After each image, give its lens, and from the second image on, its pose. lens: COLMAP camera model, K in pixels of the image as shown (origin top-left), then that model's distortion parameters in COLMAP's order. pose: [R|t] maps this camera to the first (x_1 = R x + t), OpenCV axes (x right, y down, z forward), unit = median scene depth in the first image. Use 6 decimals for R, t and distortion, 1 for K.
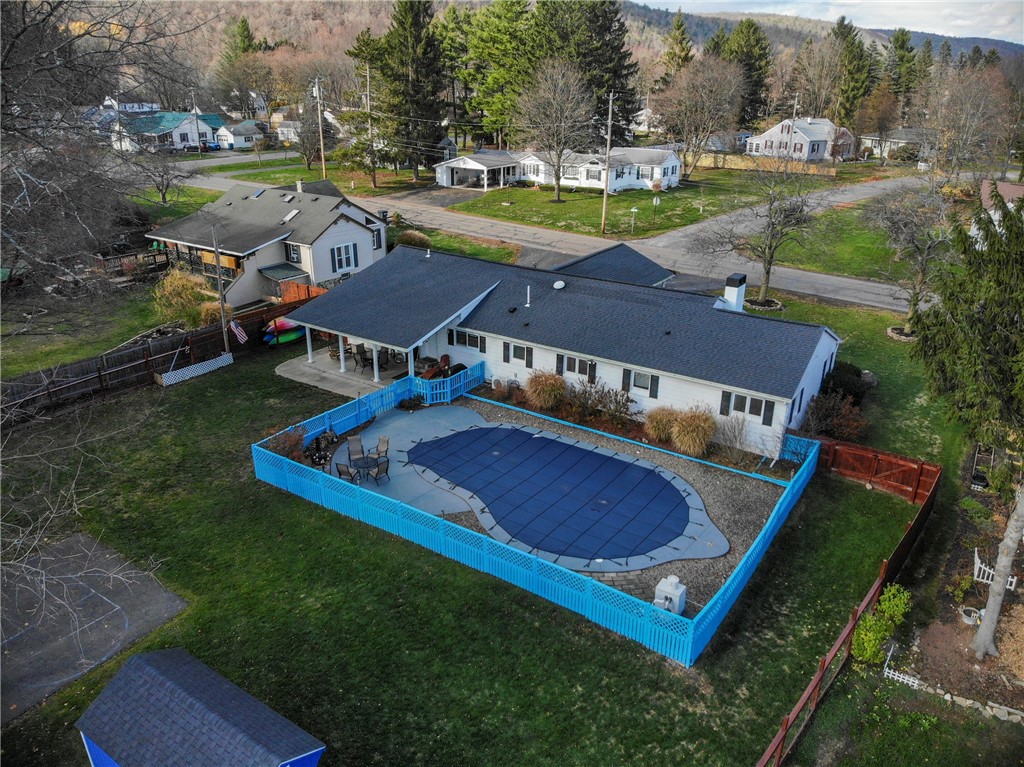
lens RADIAL K [[758.3, 0, 513.4], [0, 758.3, 376.7], [0, 0, 1]] dist [0.008282, -0.050567]
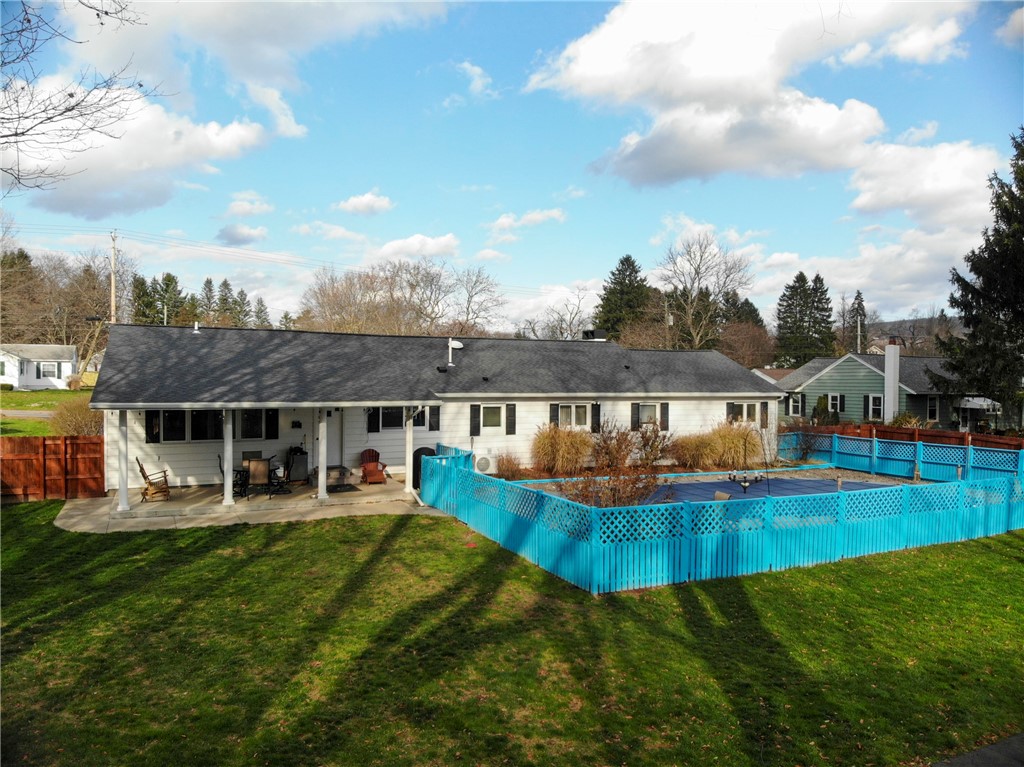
lens RADIAL K [[758.3, 0, 516.8], [0, 758.3, 387.4], [0, 0, 1]] dist [0.008282, -0.050567]
pose [[0.524754, -0.025941, 0.850859, -0.579021], [0.316156, 0.933981, -0.166508, 0.066979], [-0.790367, 0.356380, 0.498311, 0.625998]]
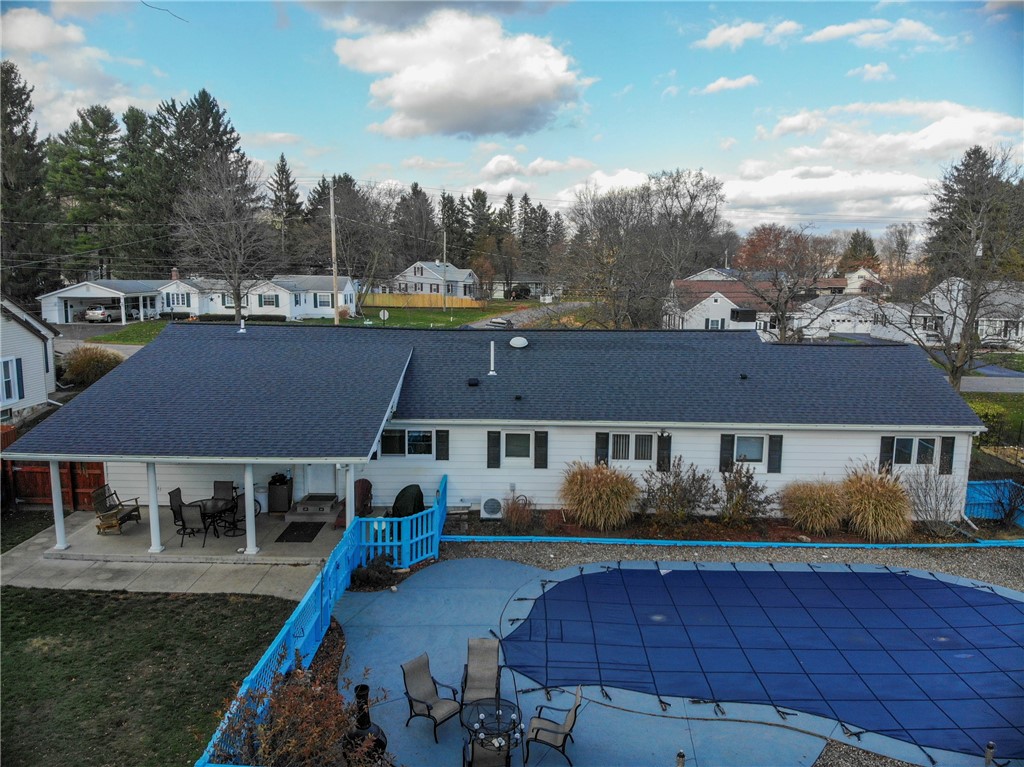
lens RADIAL K [[758.3, 0, 493.3], [0, 758.3, 375.4], [0, 0, 1]] dist [0.008282, -0.050567]
pose [[0.842896, -0.079092, 0.532231, -0.311105], [0.202160, 0.963221, -0.177023, 0.014615], [-0.498655, 0.256807, 0.827885, 0.522843]]
